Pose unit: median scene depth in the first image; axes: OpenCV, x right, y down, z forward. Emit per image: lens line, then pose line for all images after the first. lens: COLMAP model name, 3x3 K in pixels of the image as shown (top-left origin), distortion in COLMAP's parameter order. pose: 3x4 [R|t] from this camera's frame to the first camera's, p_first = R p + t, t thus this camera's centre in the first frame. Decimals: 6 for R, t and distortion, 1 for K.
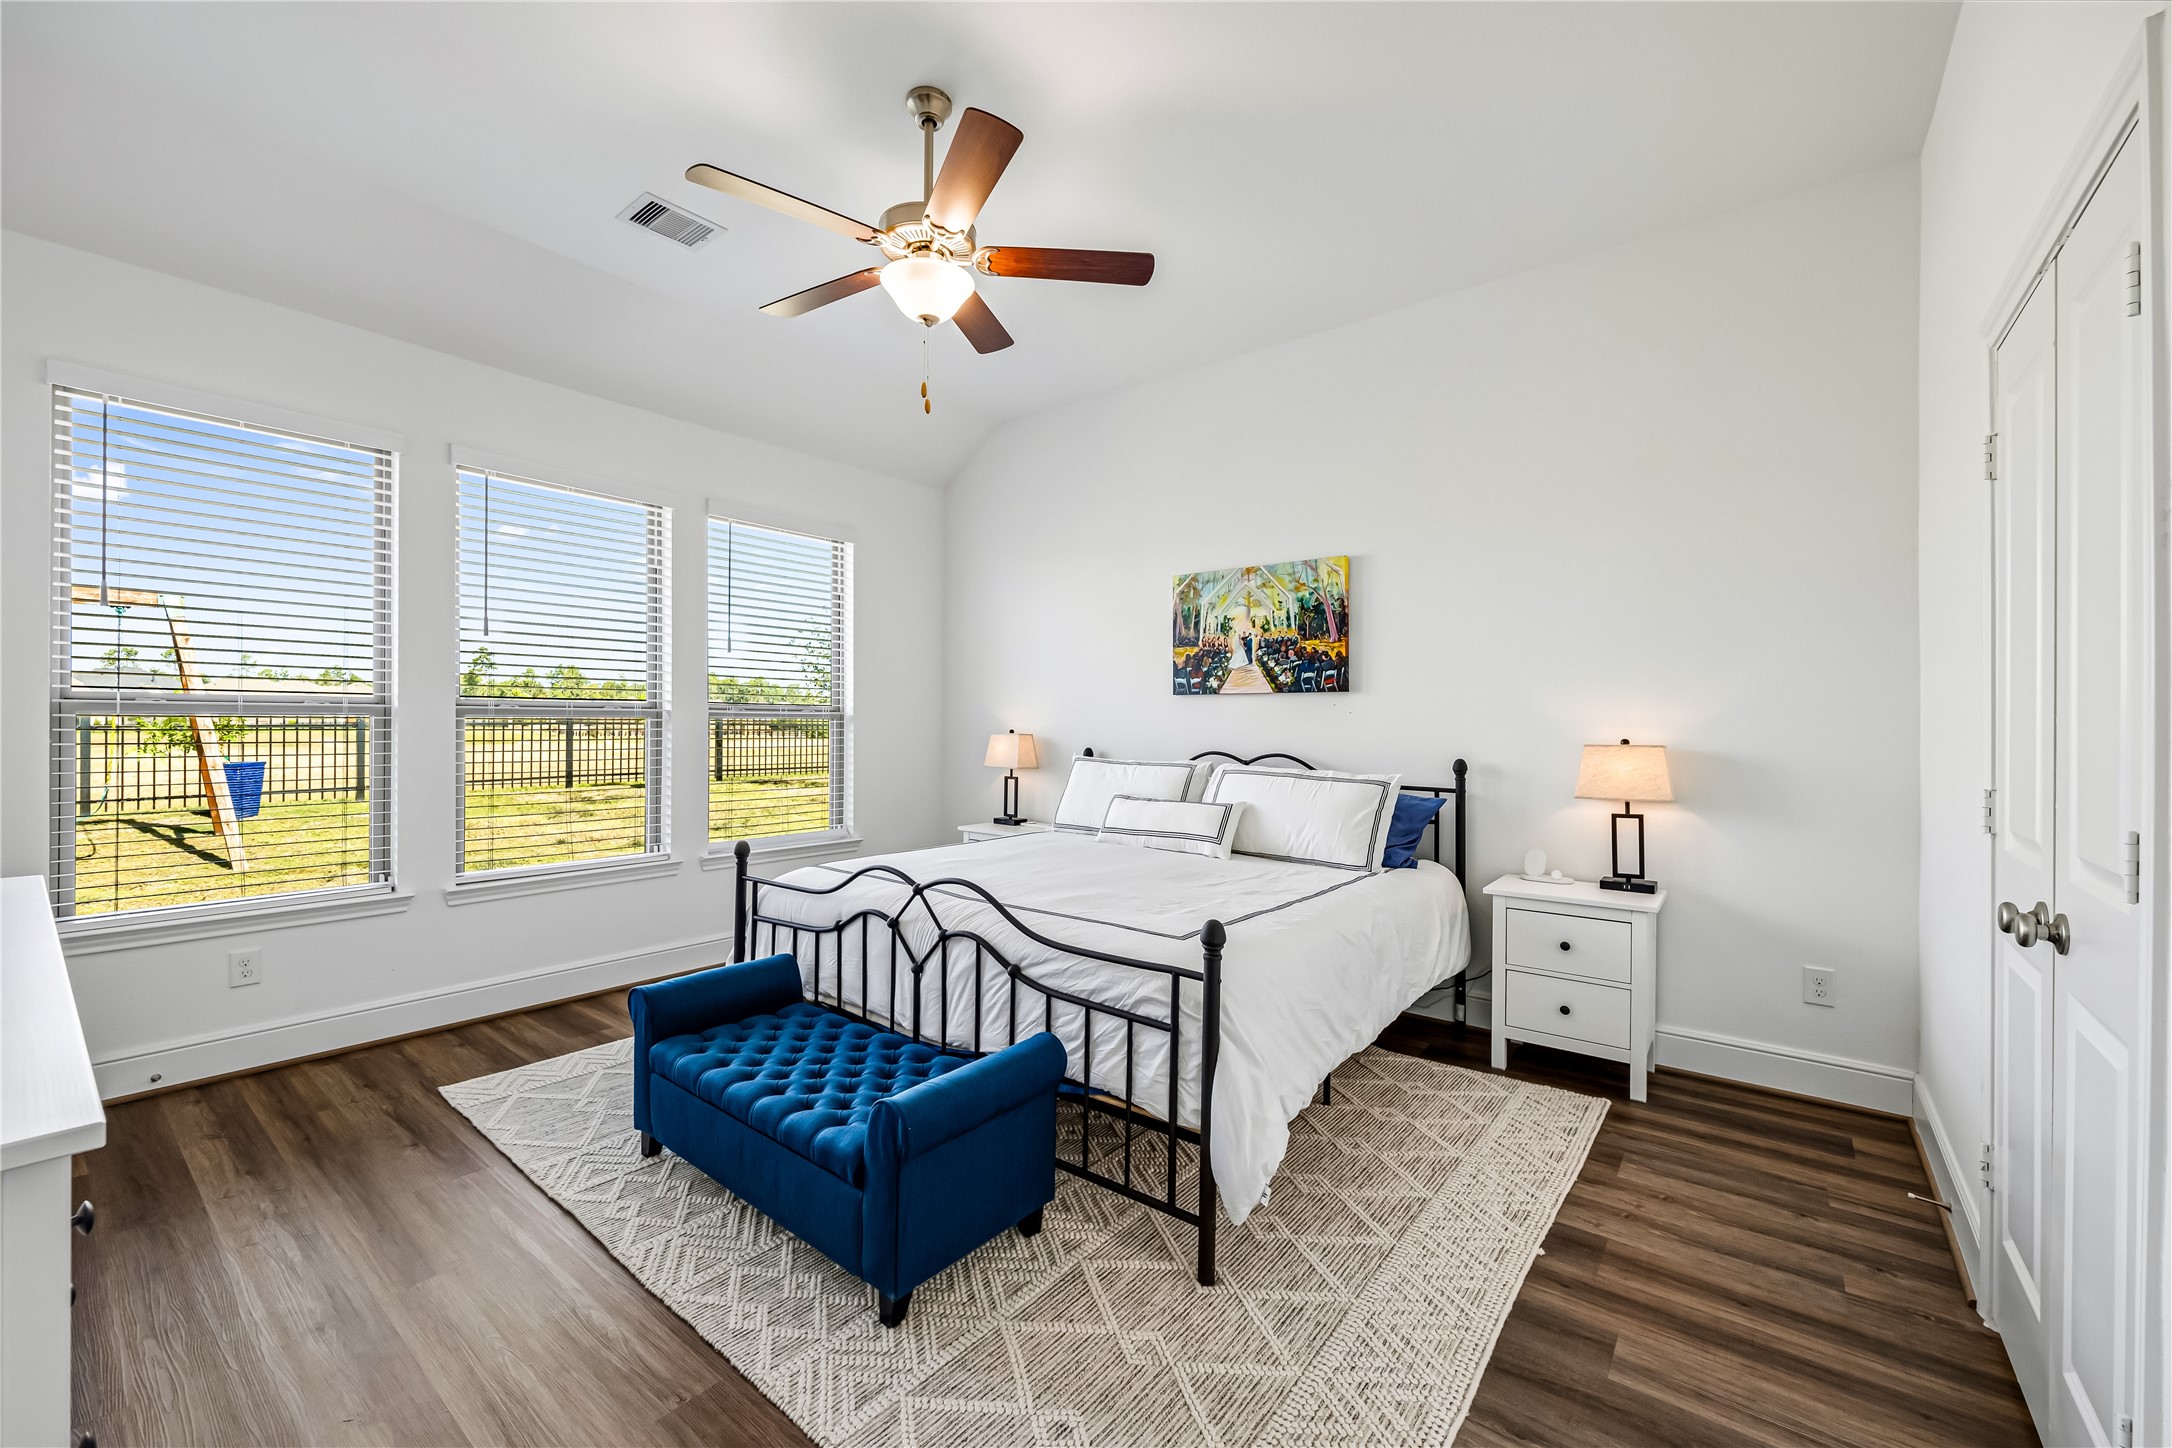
lens RADIAL K [[876.2, 0, 1098.3], [0, 876.2, 686.6], [0, 0, 1]] dist [-0.003031, 0.000733]
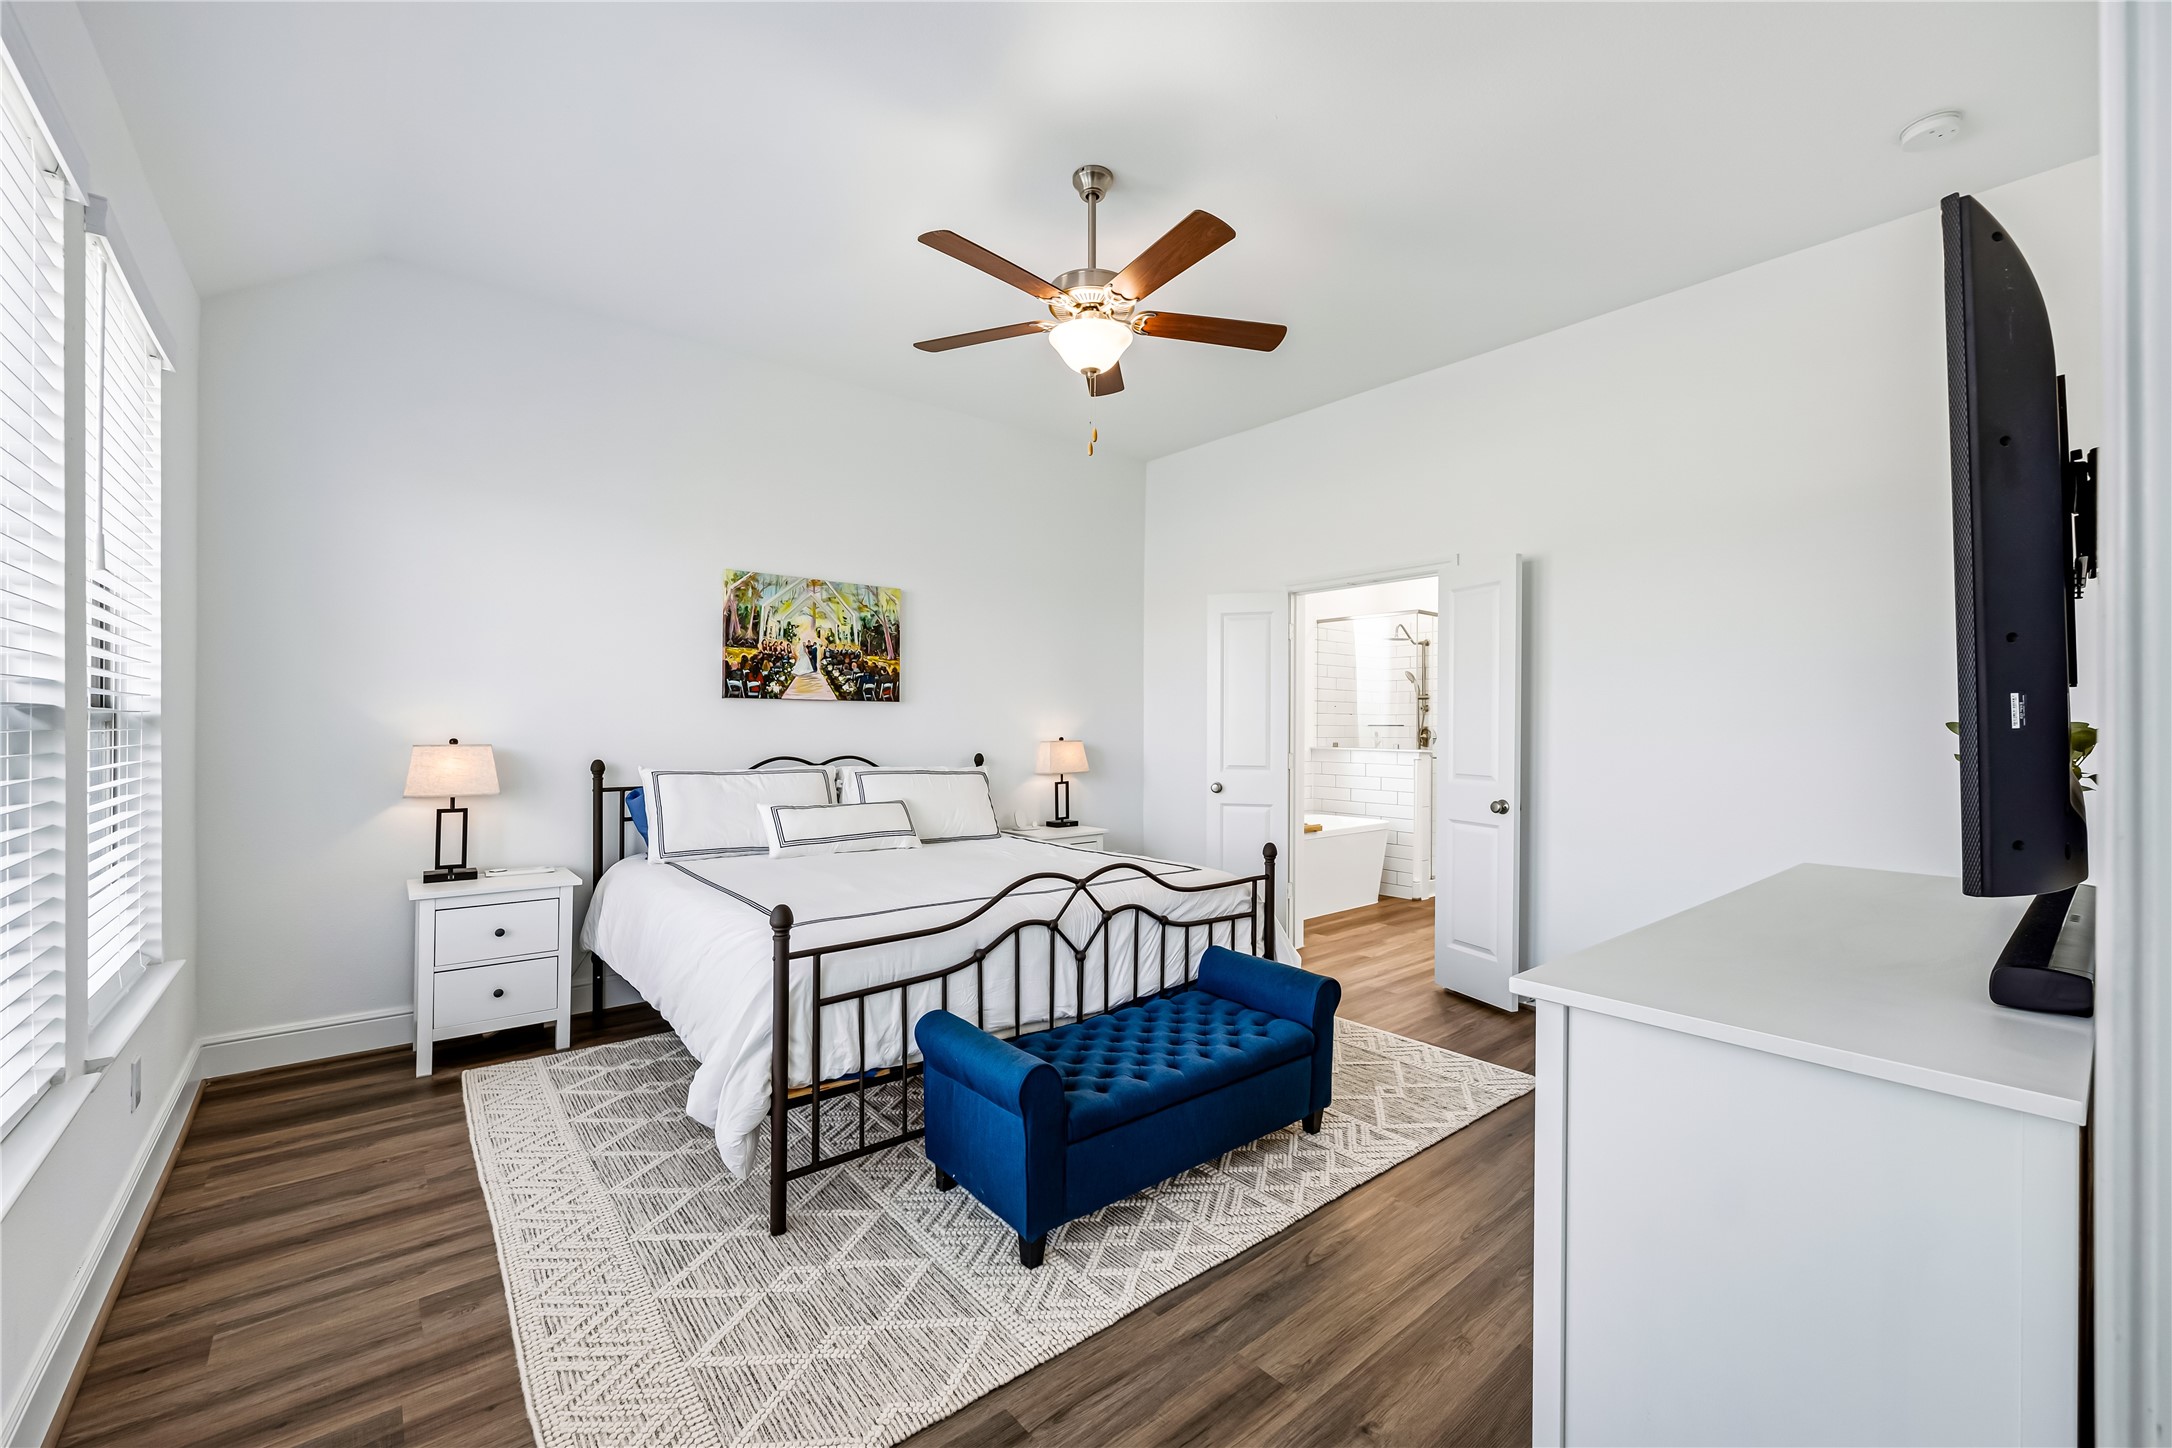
lens RADIAL K [[876.2, 0, 1083.7], [0, 876.2, 714.4], [0, 0, 1]] dist [-0.003031, 0.000733]
pose [[0.196762, -0.000313, 0.980451, -0.814508], [-0.052137, 0.998582, 0.010782, -0.002886], [-0.979064, -0.053239, 0.196466, 0.481091]]
